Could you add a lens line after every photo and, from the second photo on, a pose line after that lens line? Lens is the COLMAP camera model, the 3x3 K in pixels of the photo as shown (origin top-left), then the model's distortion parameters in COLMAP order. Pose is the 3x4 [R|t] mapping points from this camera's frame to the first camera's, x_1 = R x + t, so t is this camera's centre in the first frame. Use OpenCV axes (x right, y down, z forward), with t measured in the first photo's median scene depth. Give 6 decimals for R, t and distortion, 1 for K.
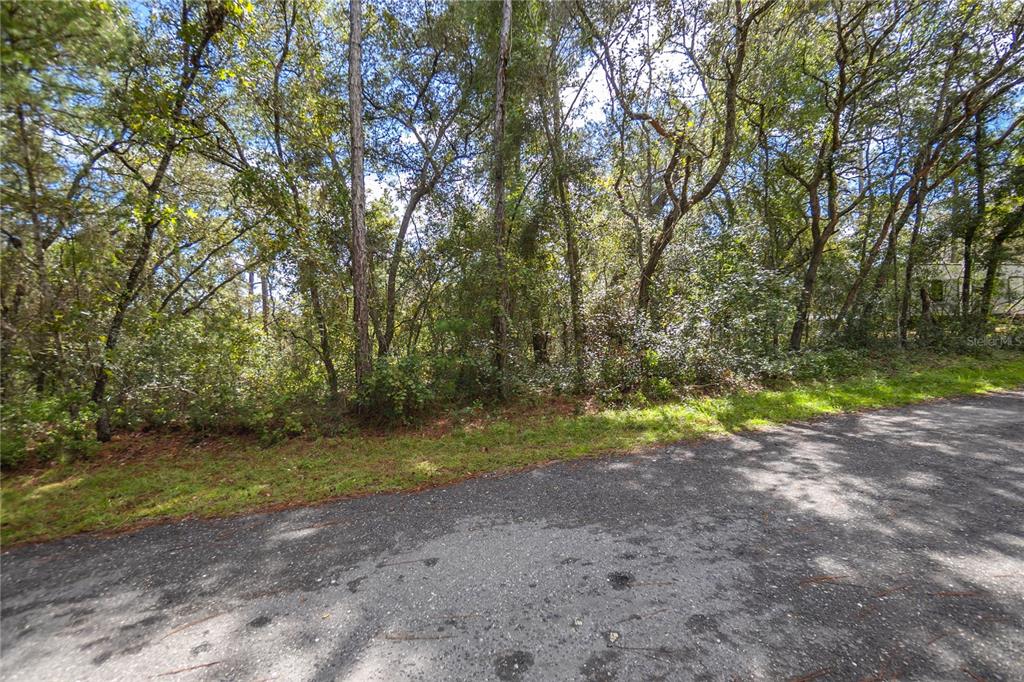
lens RADIAL K [[466.6, 0, 515.9], [0, 466.6, 343.1], [0, 0, 1]] dist [-0.037262, 0.014336]
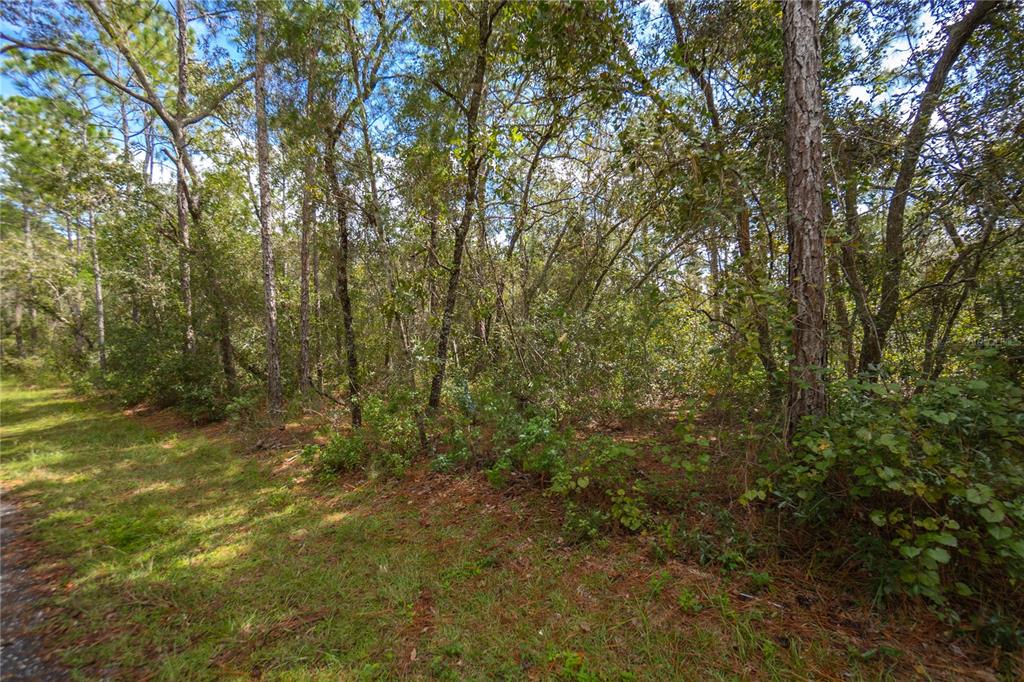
lens RADIAL K [[466.6, 0, 513.6], [0, 466.6, 335.5], [0, 0, 1]] dist [-0.037262, 0.014336]
pose [[0.580948, 0.025973, -0.813526, -0.148950], [-0.003549, 0.999562, 0.029379, -0.011861], [0.813933, -0.014180, 0.580786, 0.550570]]
